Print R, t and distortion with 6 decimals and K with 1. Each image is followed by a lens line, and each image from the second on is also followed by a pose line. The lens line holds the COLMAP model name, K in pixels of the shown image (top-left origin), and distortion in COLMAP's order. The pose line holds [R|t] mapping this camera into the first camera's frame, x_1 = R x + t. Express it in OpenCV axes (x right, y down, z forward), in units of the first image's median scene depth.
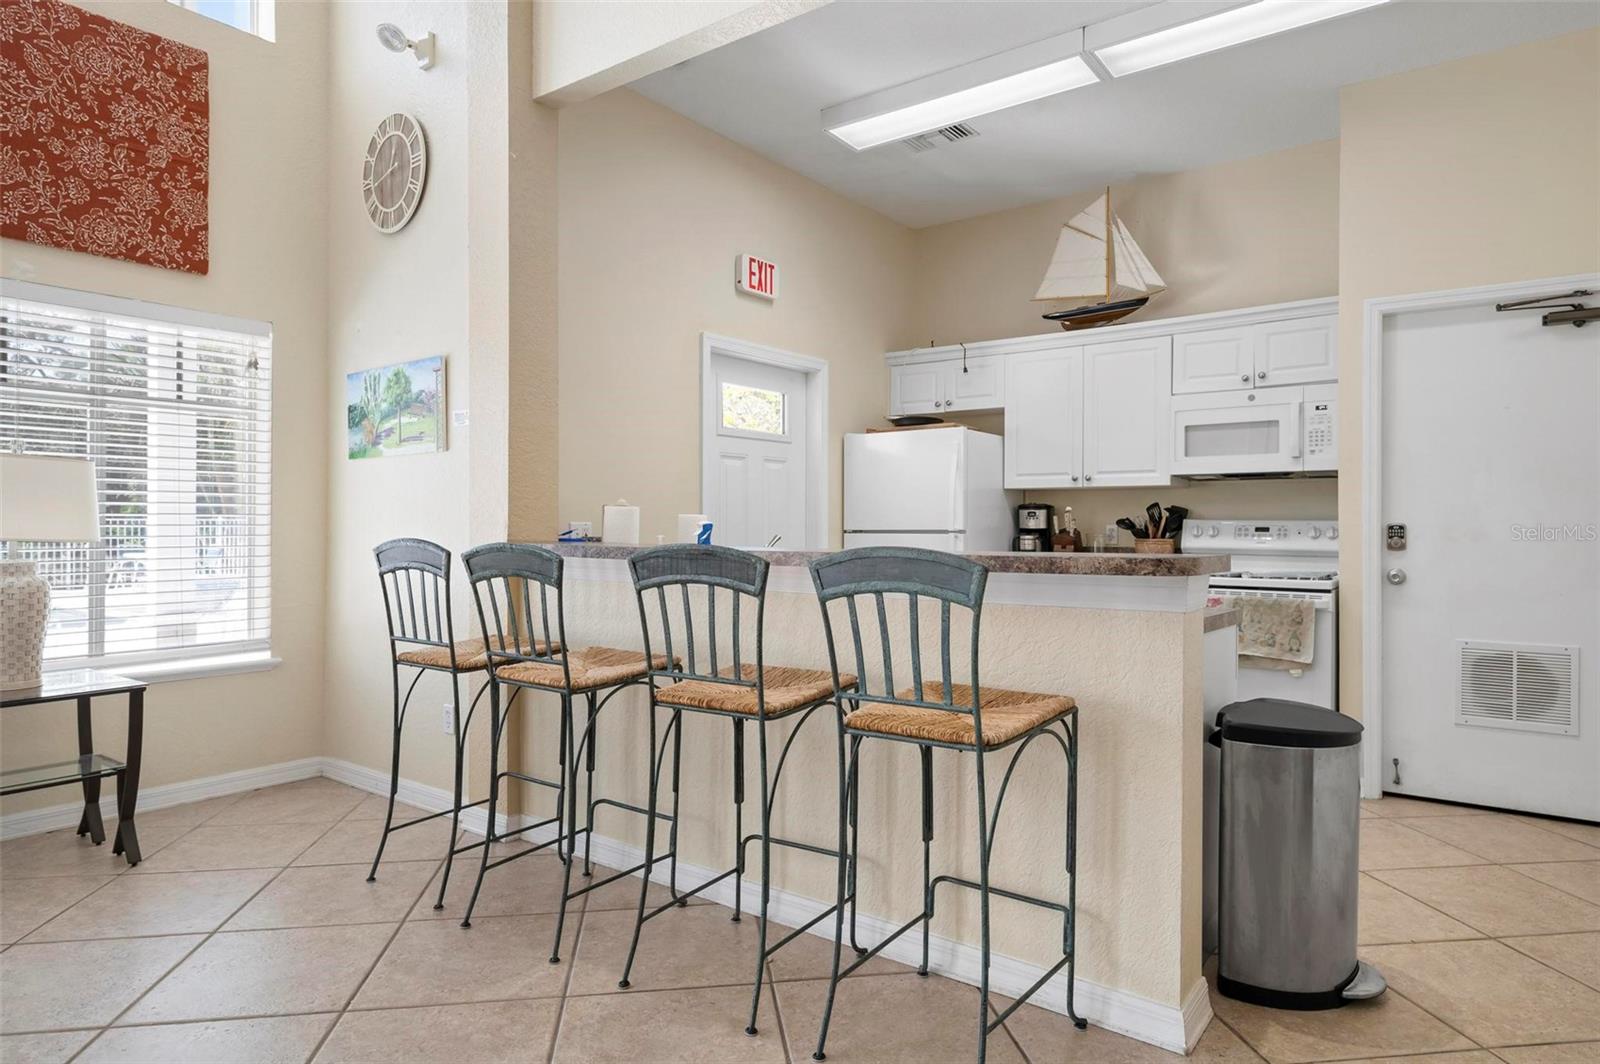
lens RADIAL K [[914.9, 0, 800.0], [0, 914.9, 532.0], [0, 0, 1]] dist [0.013705, -0.001713]
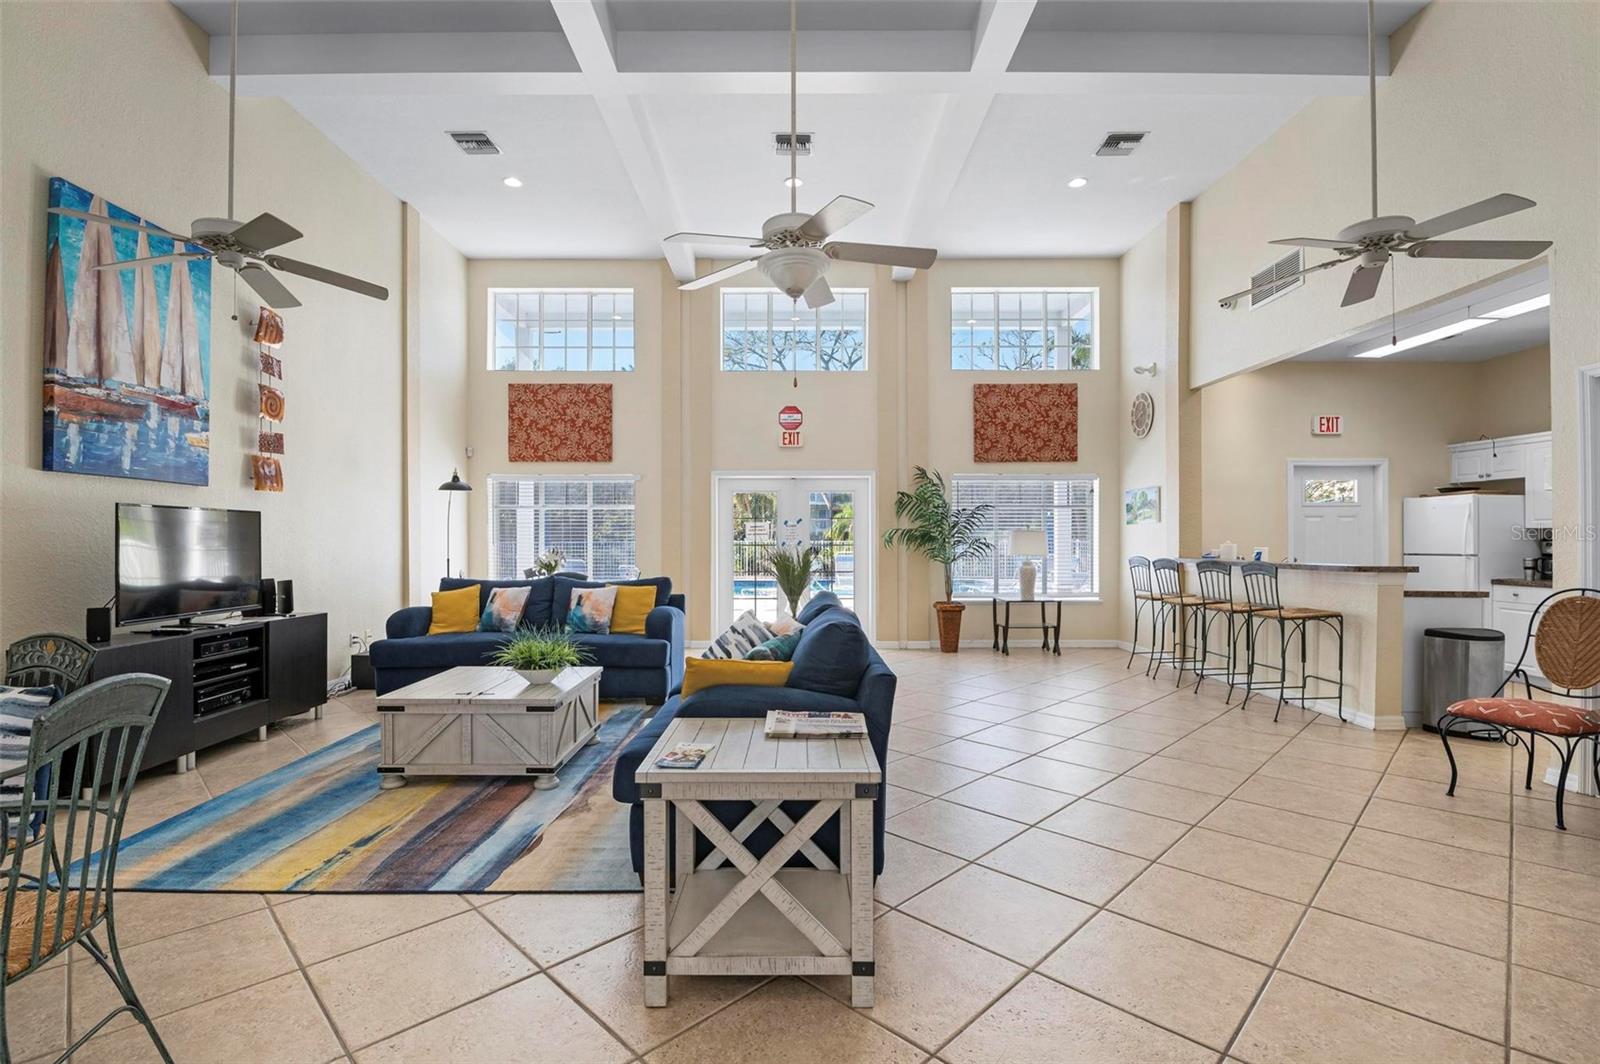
lens RADIAL K [[719.6, 0, 800.0], [0, 719.6, 532.0], [0, 0, 1]] dist [-0.000178, -0.000410]
pose [[0.596091, -0.015298, -0.802771, 0.638774], [-0.001464, 0.999796, -0.020140, -0.018221], [0.802915, 0.013181, 0.595947, -1.029300]]
